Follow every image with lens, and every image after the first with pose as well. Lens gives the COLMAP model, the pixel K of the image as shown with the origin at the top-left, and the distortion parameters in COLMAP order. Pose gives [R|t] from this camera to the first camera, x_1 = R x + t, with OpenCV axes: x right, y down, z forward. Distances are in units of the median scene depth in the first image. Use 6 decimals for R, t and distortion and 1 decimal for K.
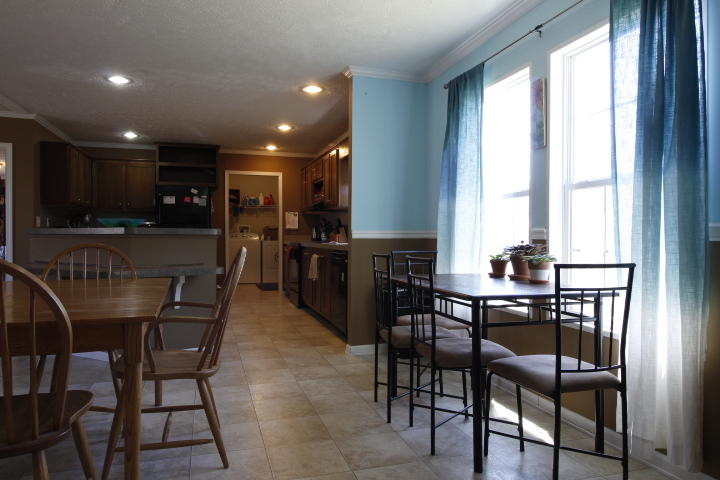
lens RADIAL K [[495.5, 0, 360.0], [0, 495.5, 240.0], [0, 0, 1]] dist [0.002841, -0.000660]
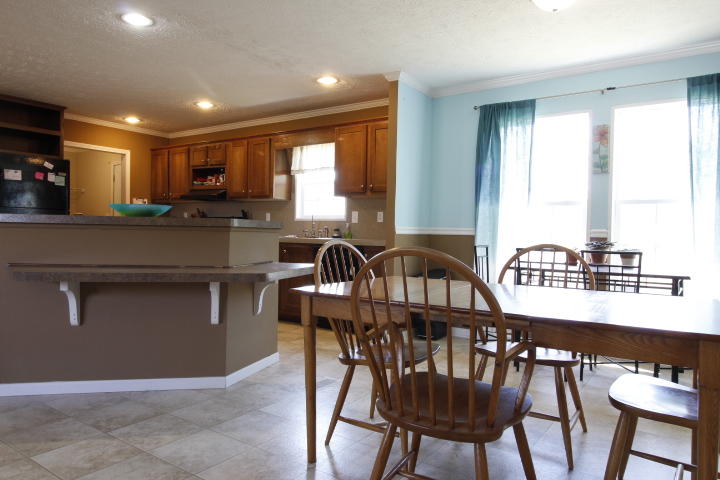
lens RADIAL K [[495.5, 0, 360.0], [0, 495.5, 240.0], [0, 0, 1]] dist [0.002841, -0.000660]
pose [[0.793984, 0.002872, 0.607932, -0.420520], [-0.013142, 0.999836, 0.012442, -0.001404], [-0.607796, -0.017868, 0.793892, 0.118319]]
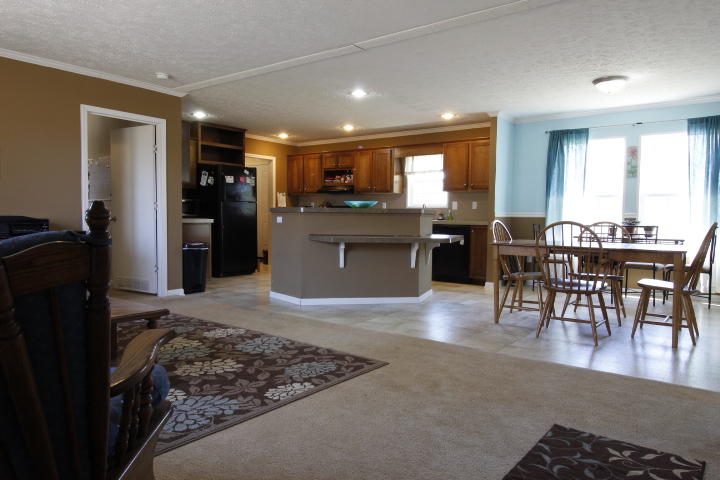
lens RADIAL K [[495.5, 0, 360.0], [0, 495.5, 240.0], [0, 0, 1]] dist [0.002841, -0.000660]
pose [[0.816766, -0.021643, 0.576563, -0.772272], [-0.005117, 0.998985, 0.044748, 0.001070], [-0.576947, -0.039499, 0.815826, -0.046713]]
